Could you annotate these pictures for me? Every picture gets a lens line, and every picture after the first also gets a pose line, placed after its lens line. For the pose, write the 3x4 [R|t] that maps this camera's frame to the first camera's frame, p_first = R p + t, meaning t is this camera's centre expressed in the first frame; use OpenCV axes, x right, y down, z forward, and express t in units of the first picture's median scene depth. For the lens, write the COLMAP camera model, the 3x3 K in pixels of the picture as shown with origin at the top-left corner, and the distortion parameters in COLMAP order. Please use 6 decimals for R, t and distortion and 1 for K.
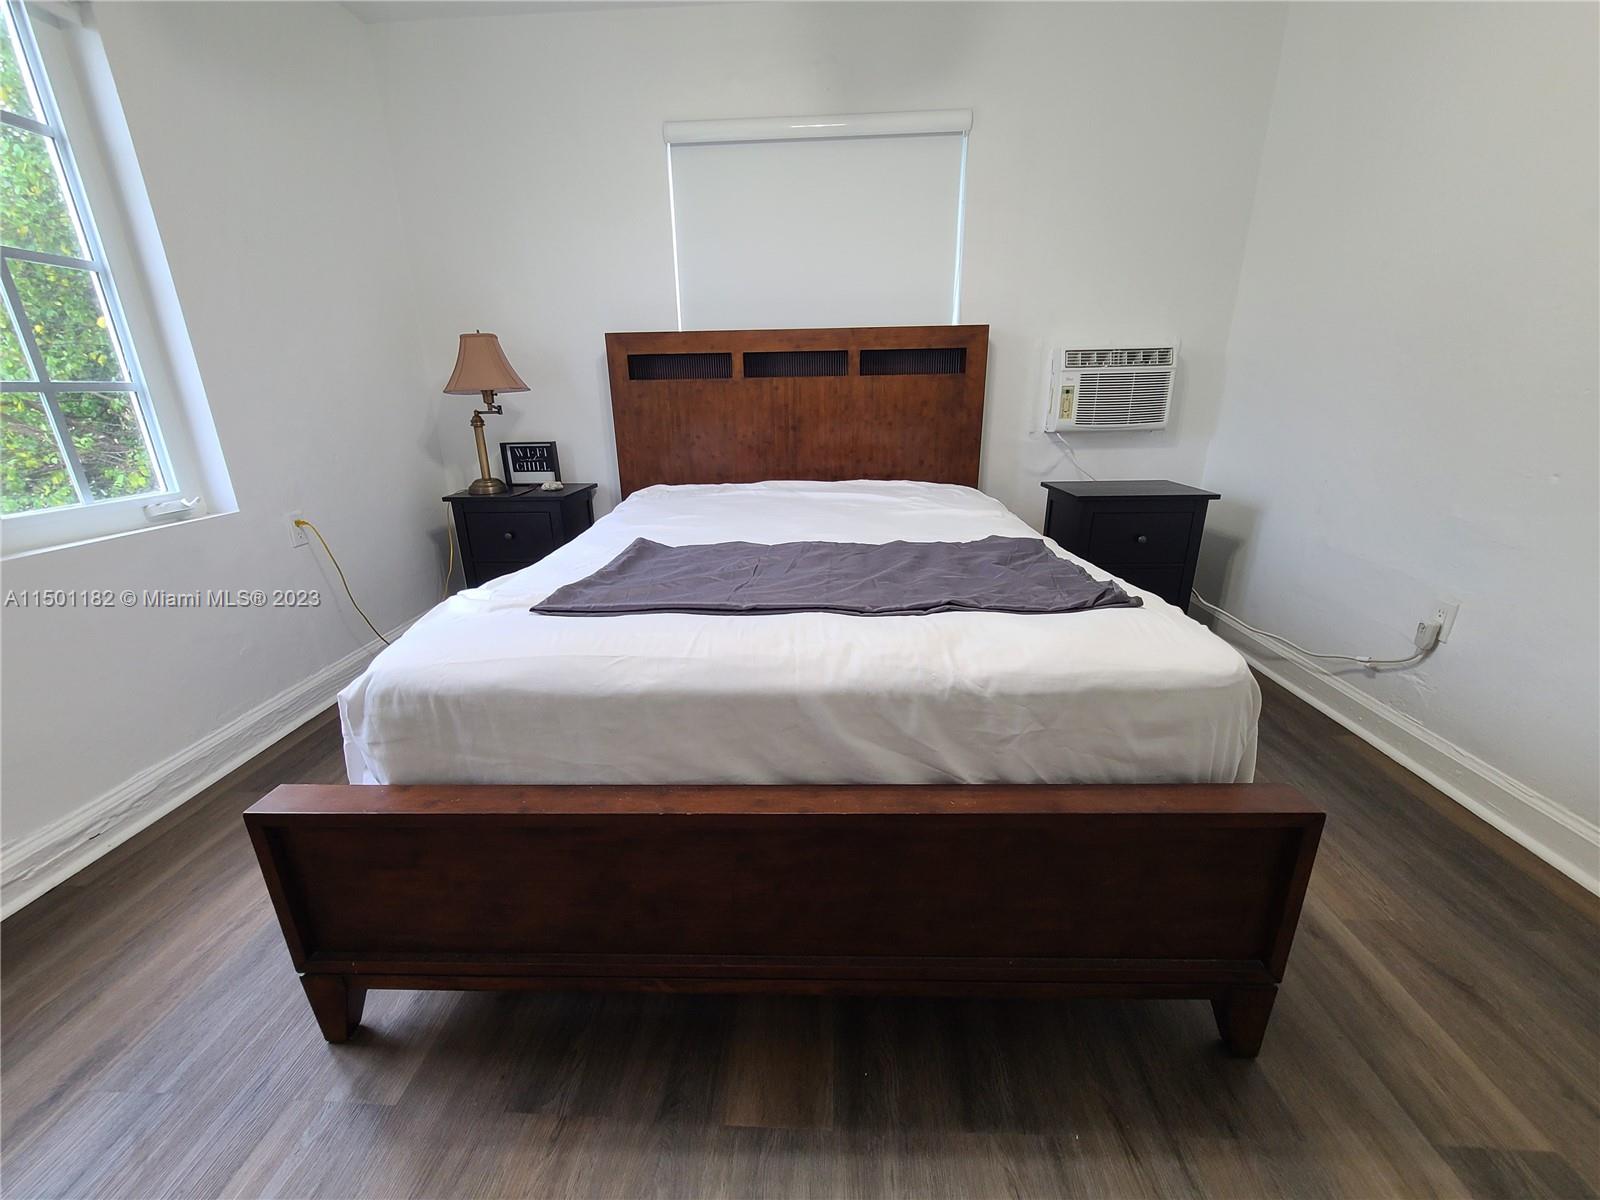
lens RADIAL K [[652.0, 0, 790.7], [0, 652.0, 607.2], [0, 0, 1]] dist [0.000911, -0.001514]
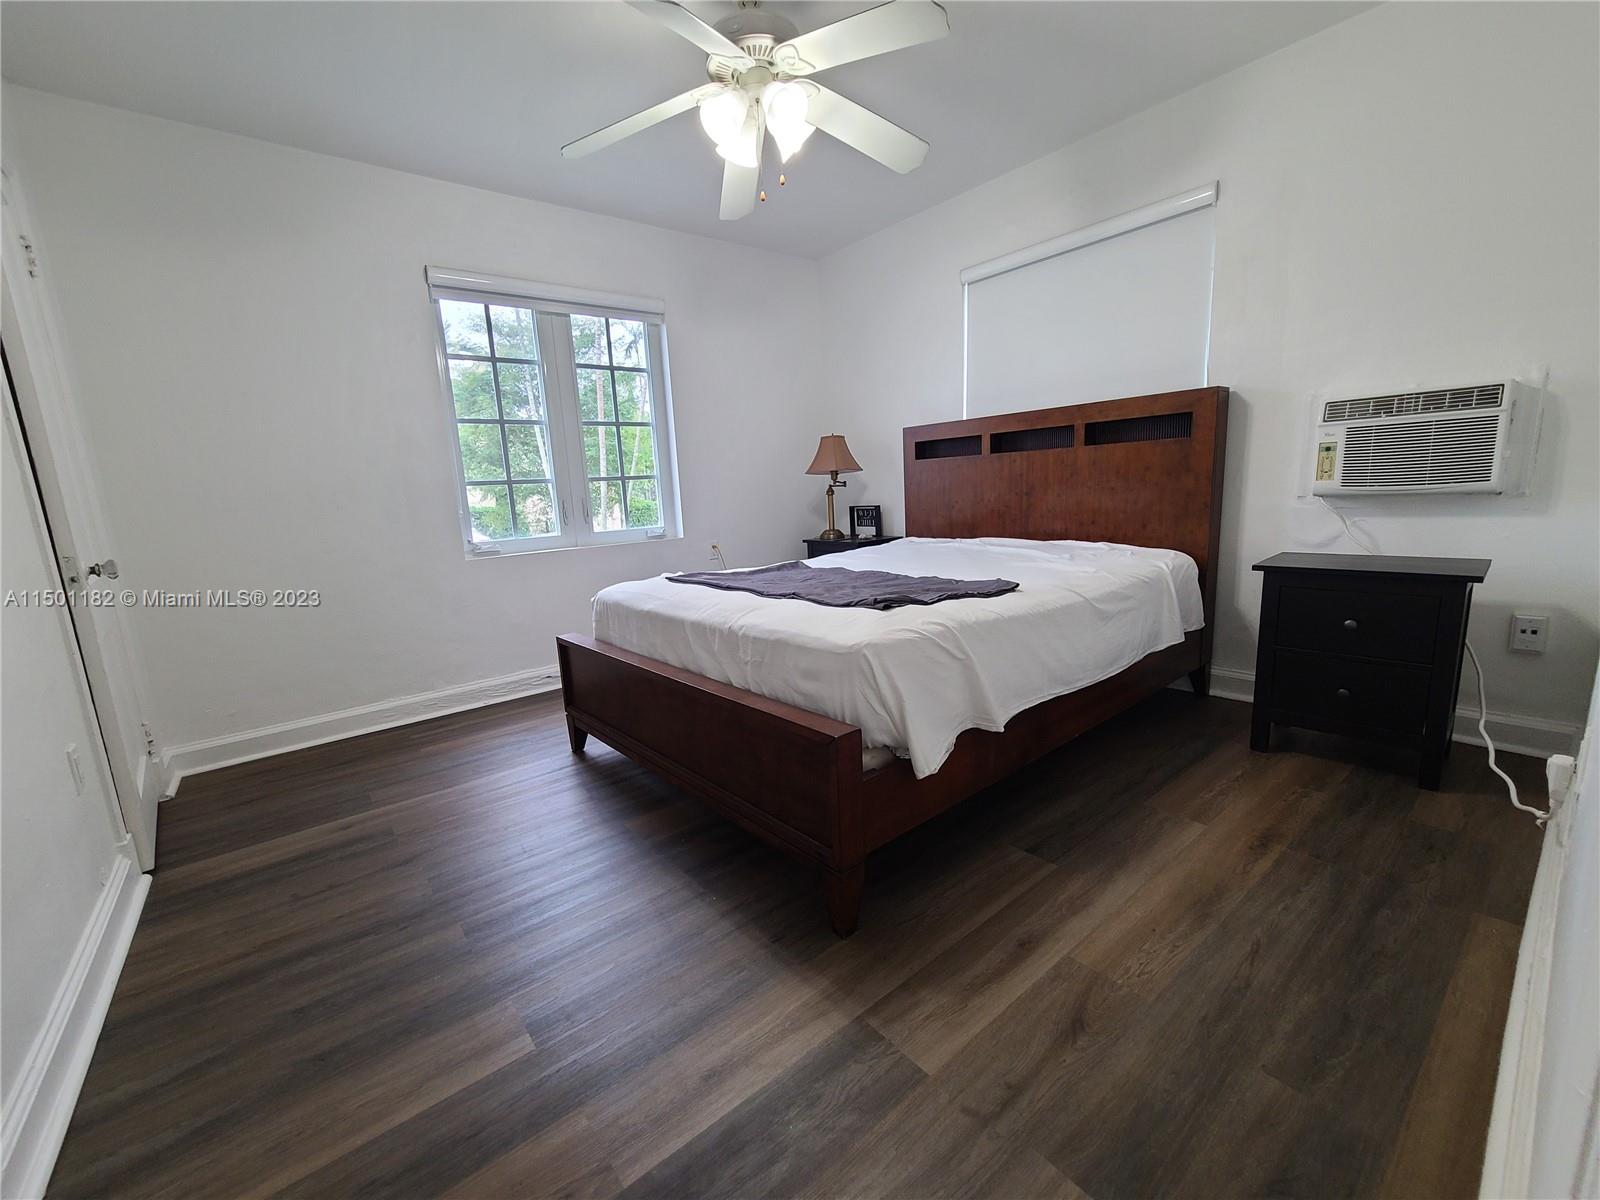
lens RADIAL K [[652.0, 0, 790.7], [0, 652.0, 607.2], [0, 0, 1]] dist [0.000911, -0.001514]
pose [[0.665078, 0.118687, -0.737282, 0.608557], [-0.197500, 0.980091, -0.020385, 0.025721], [0.720184, 0.159171, 0.675278, -0.040998]]
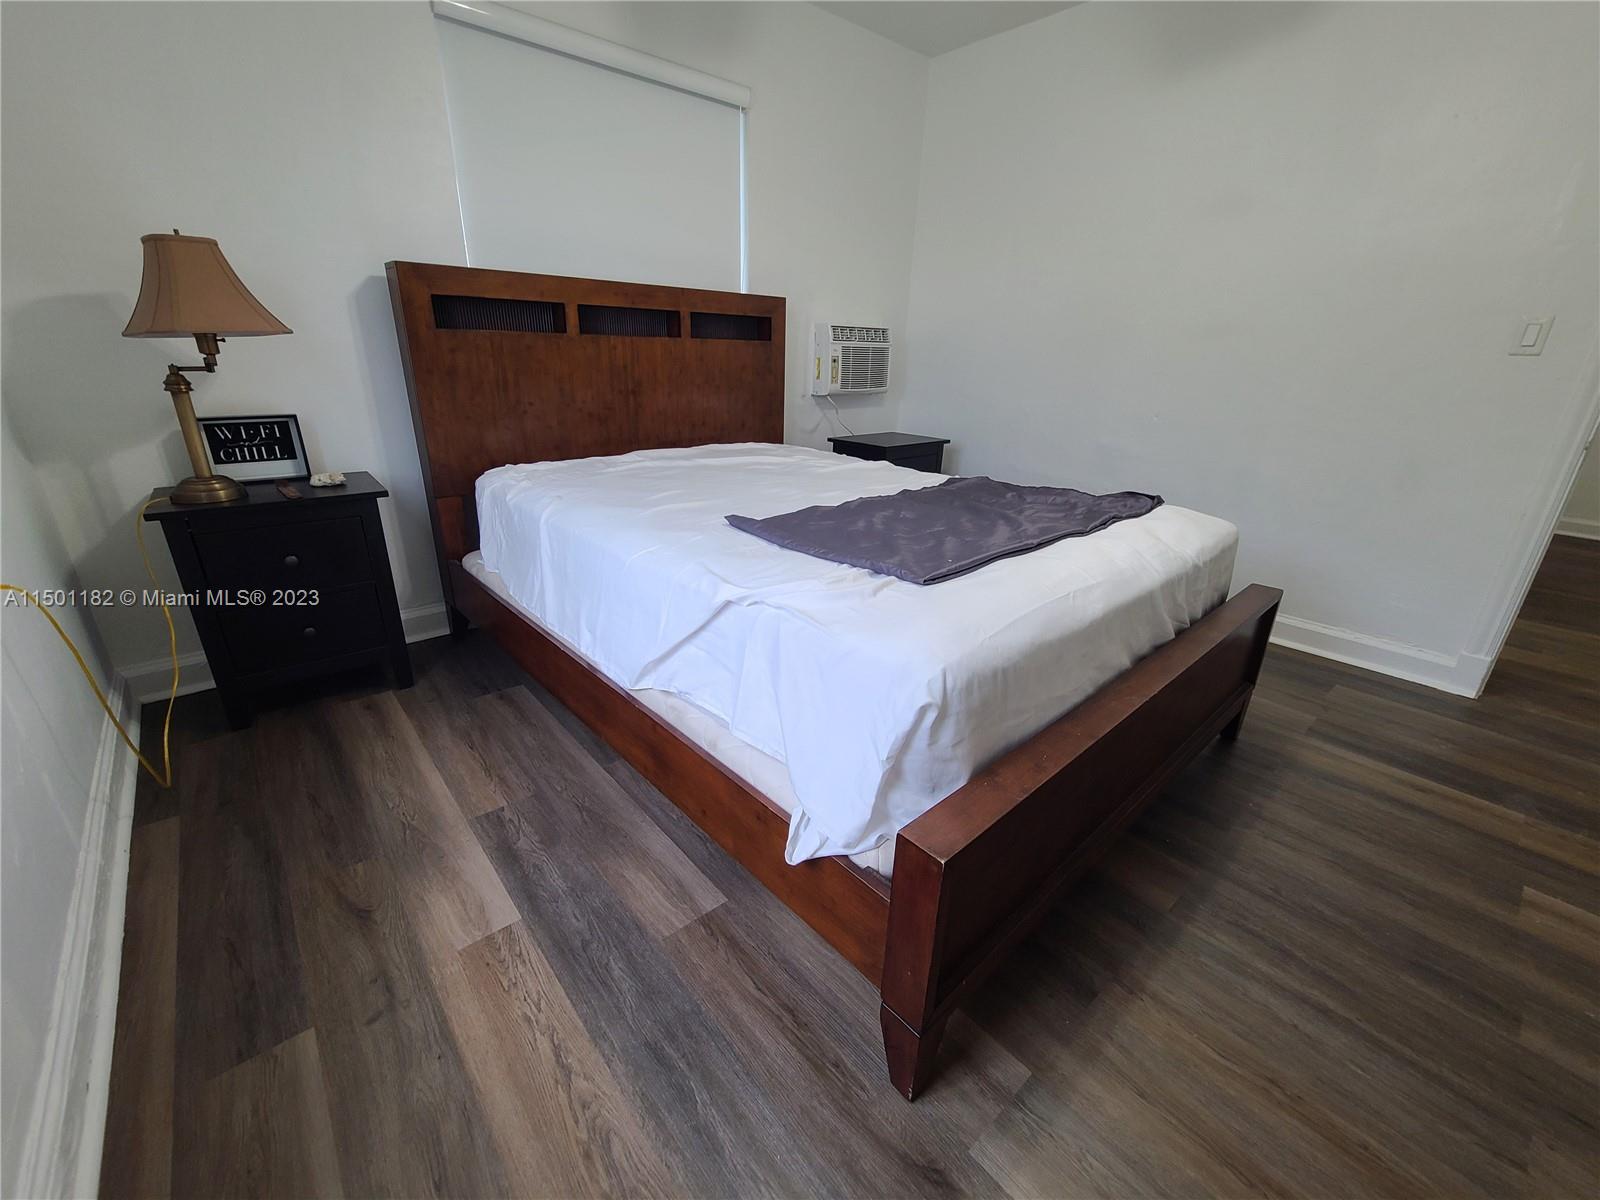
lens RADIAL K [[652.0, 0, 790.7], [0, 652.0, 607.2], [0, 0, 1]] dist [0.000911, -0.001514]
pose [[0.722326, -0.219540, 0.655780, -0.517600], [0.186359, 0.974986, 0.121133, -0.049404], [-0.665970, 0.034714, 0.745170, 0.177478]]
